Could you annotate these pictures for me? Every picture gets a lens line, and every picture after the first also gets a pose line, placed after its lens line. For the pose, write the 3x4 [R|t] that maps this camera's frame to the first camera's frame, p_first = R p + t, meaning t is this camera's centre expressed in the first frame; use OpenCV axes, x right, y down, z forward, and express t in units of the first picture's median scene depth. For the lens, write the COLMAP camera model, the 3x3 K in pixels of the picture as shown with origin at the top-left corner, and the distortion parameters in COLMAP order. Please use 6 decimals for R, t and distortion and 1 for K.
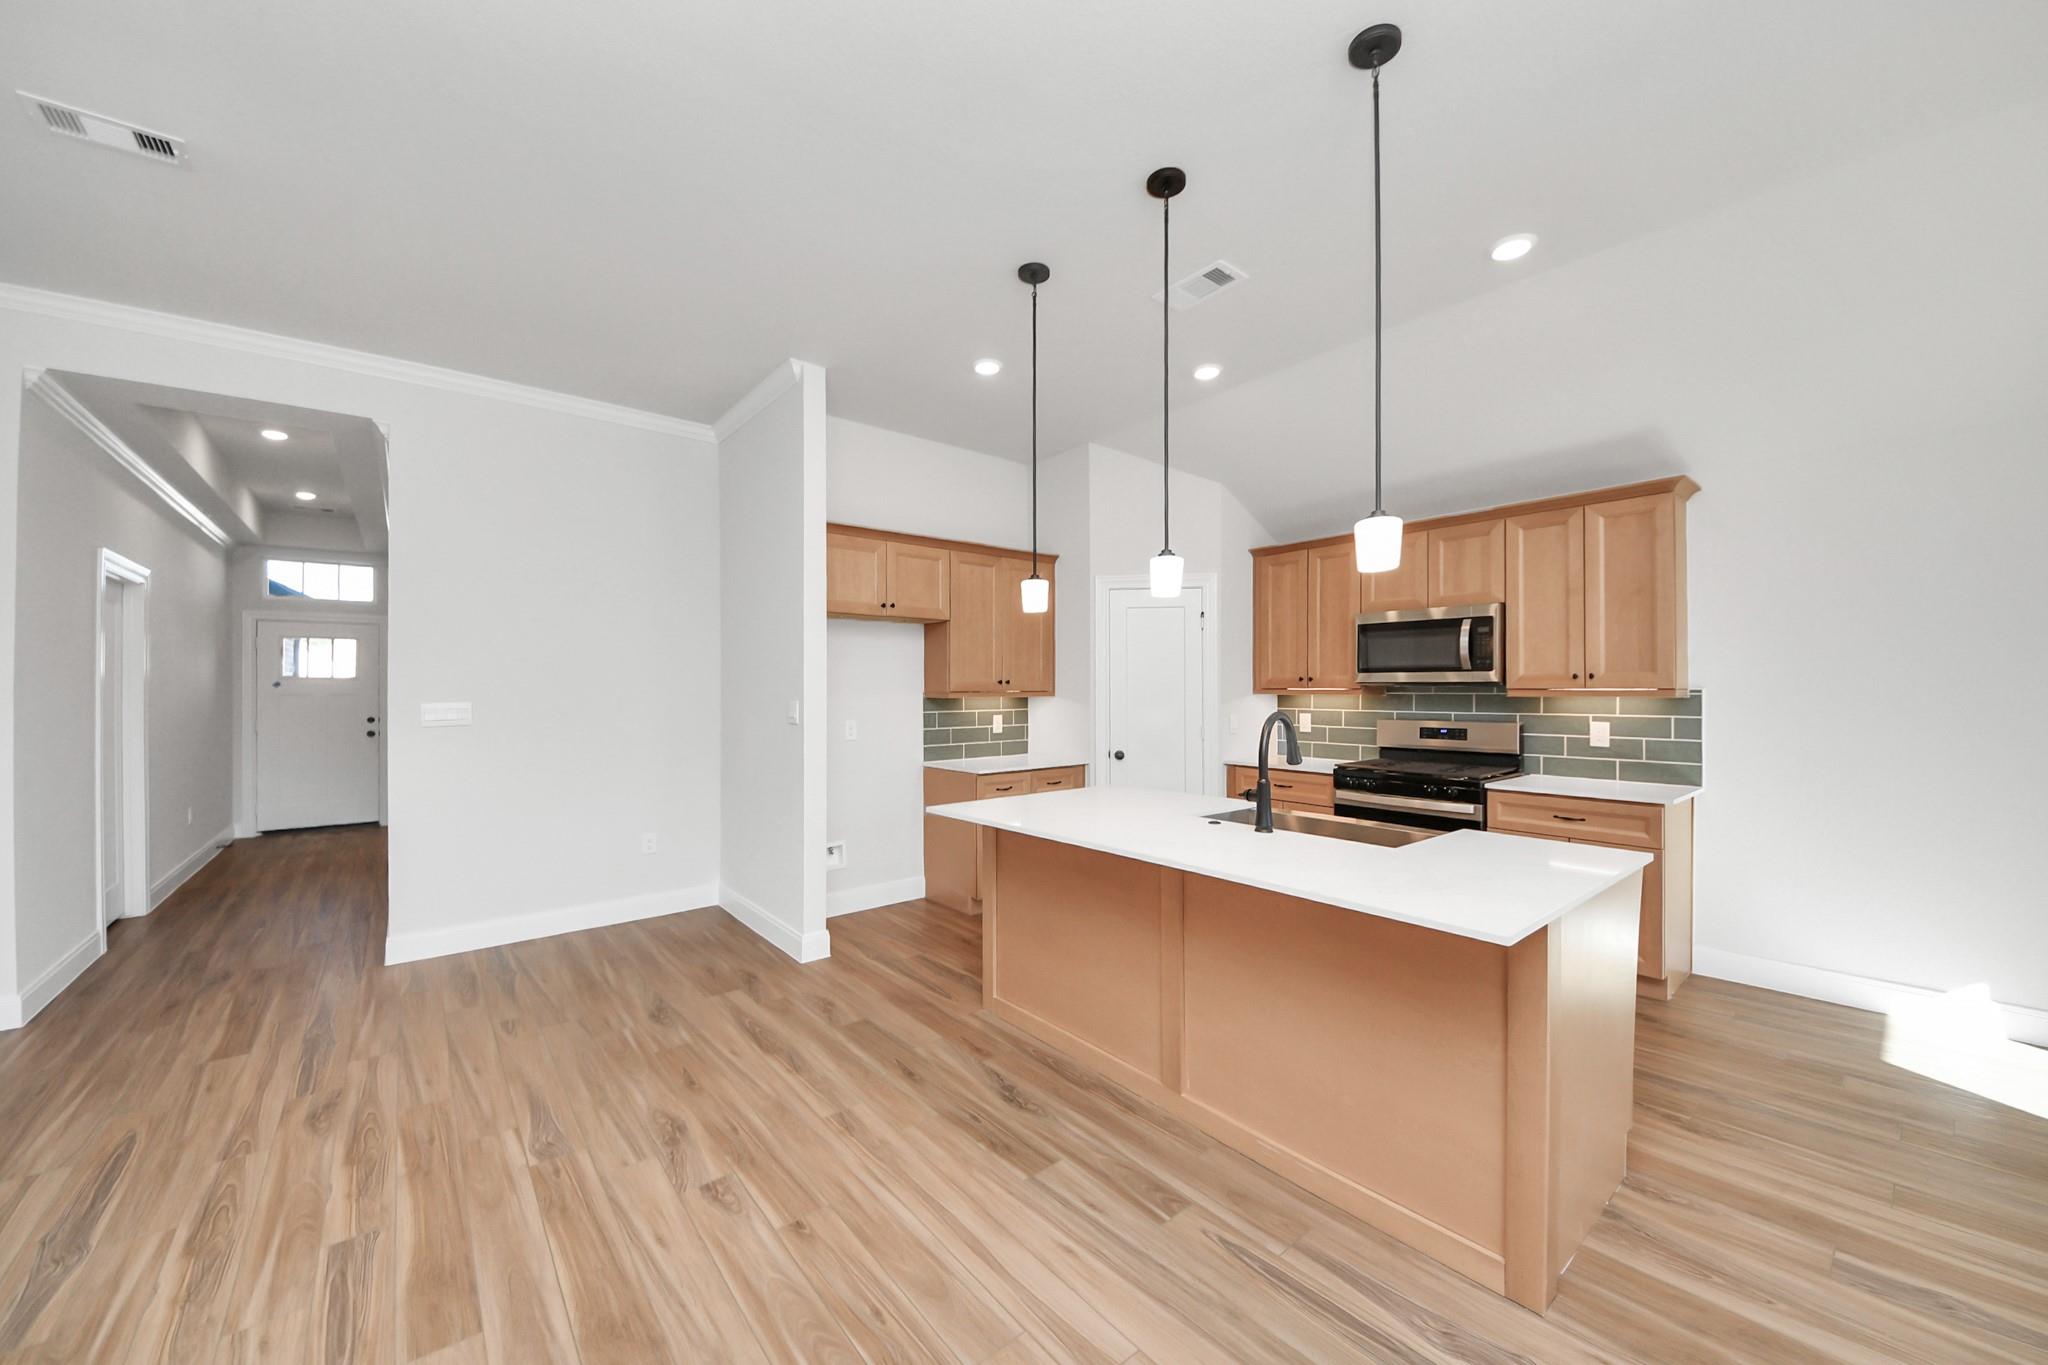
lens RADIAL K [[758.6, 0, 1027.8], [0, 758.6, 692.1], [0, 0, 1]] dist [0.000280, -0.008266]
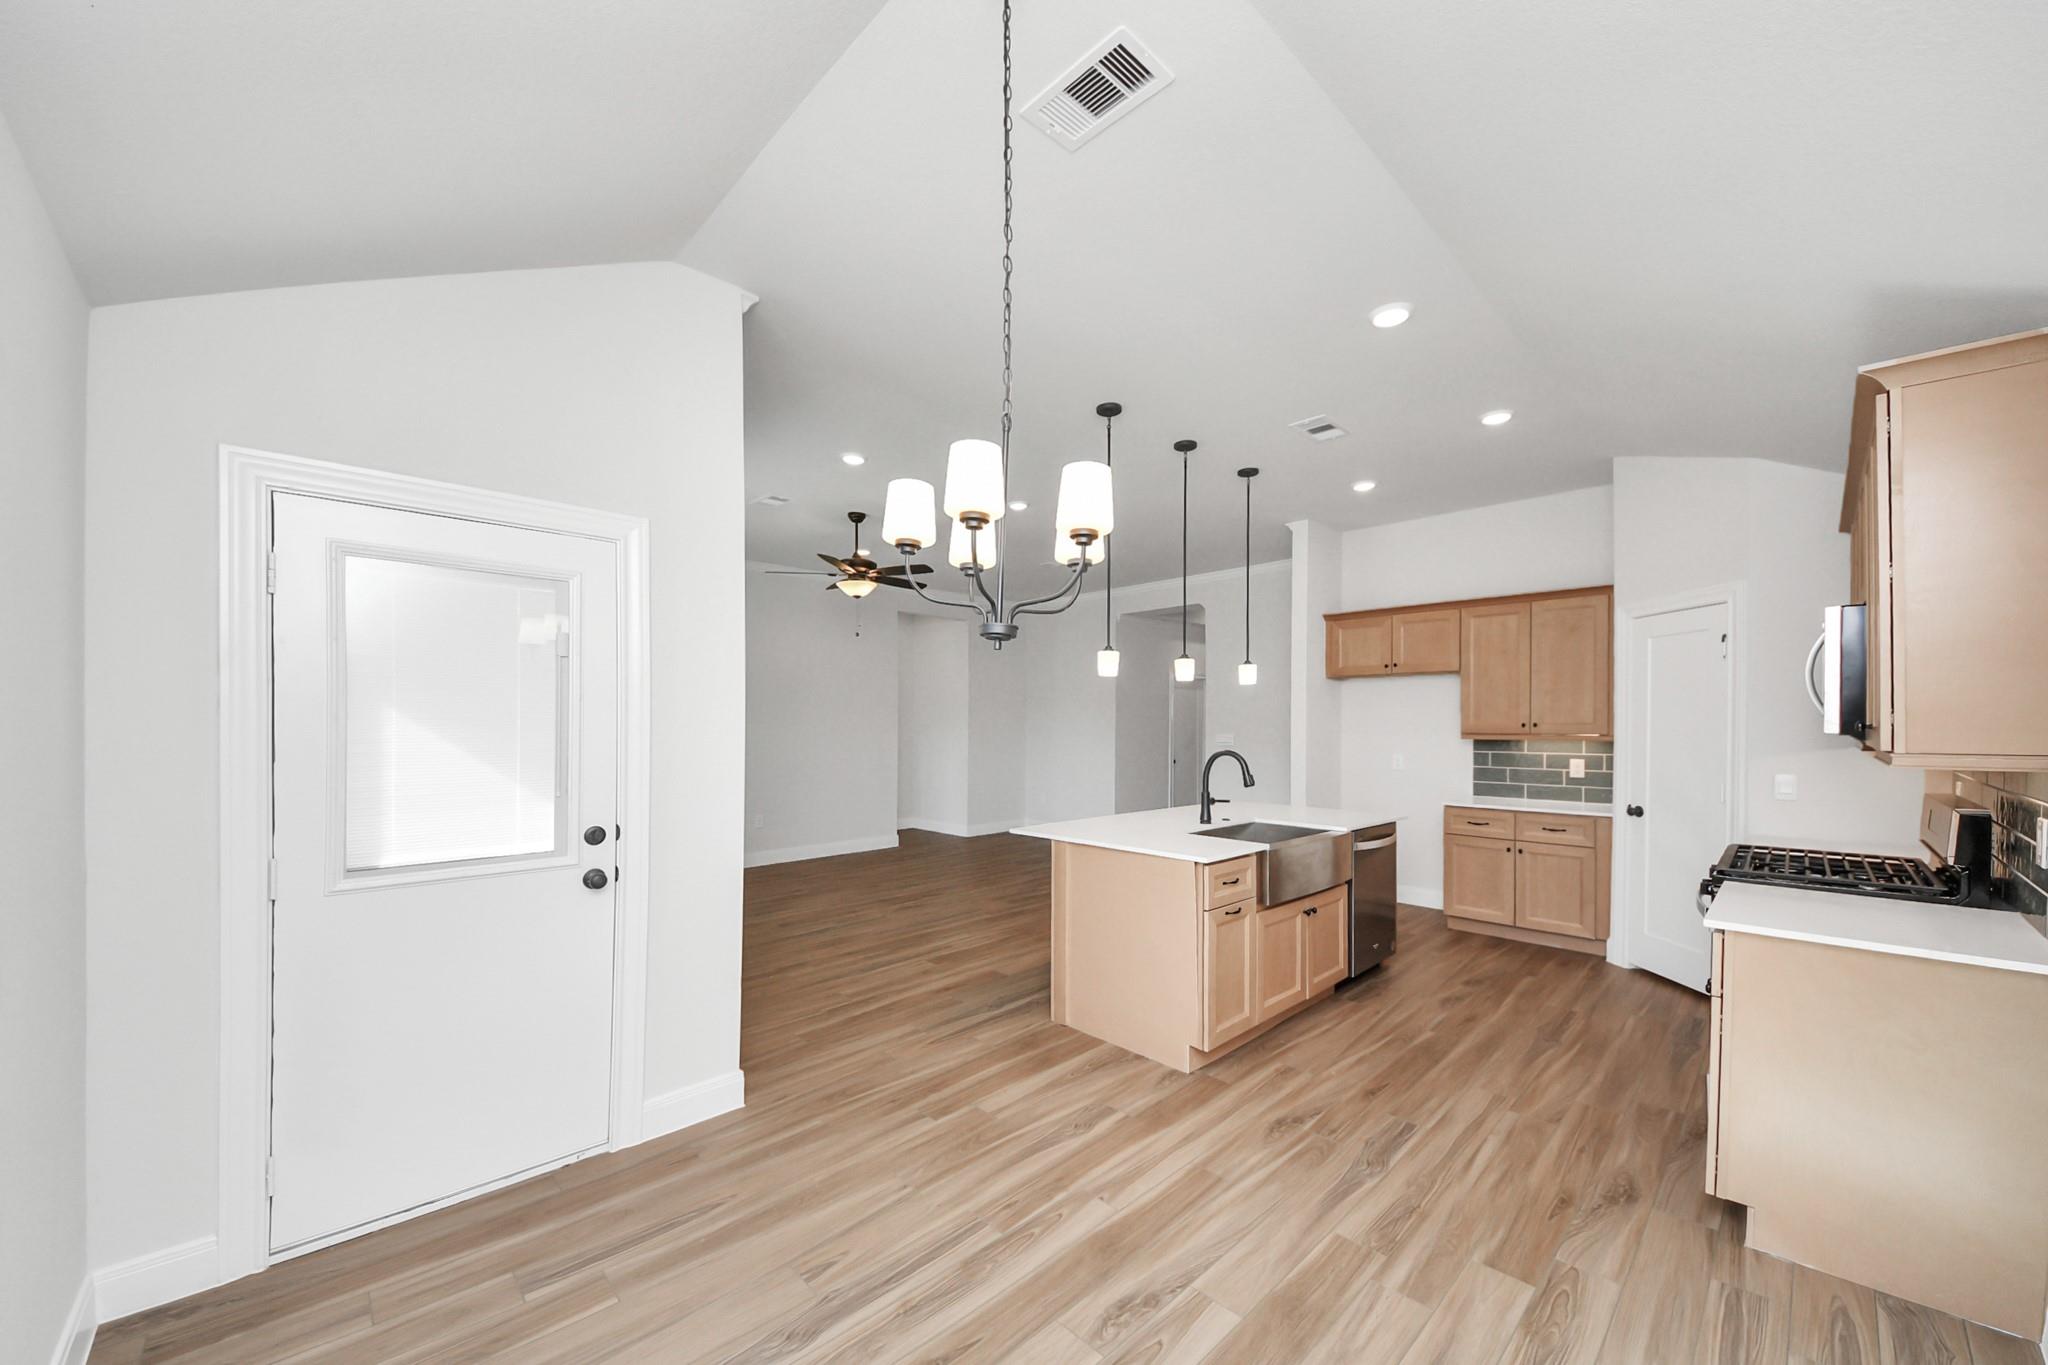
lens RADIAL K [[758.5, 0, 977.1], [0, 758.5, 726.4], [0, 0, 1]] dist [0.020162, -0.018555]
pose [[0.027810, 0.006533, -0.999592, 1.904003], [-0.004045, 0.999971, 0.006423, -0.028630], [0.999605, 0.003865, 0.027836, 0.469806]]
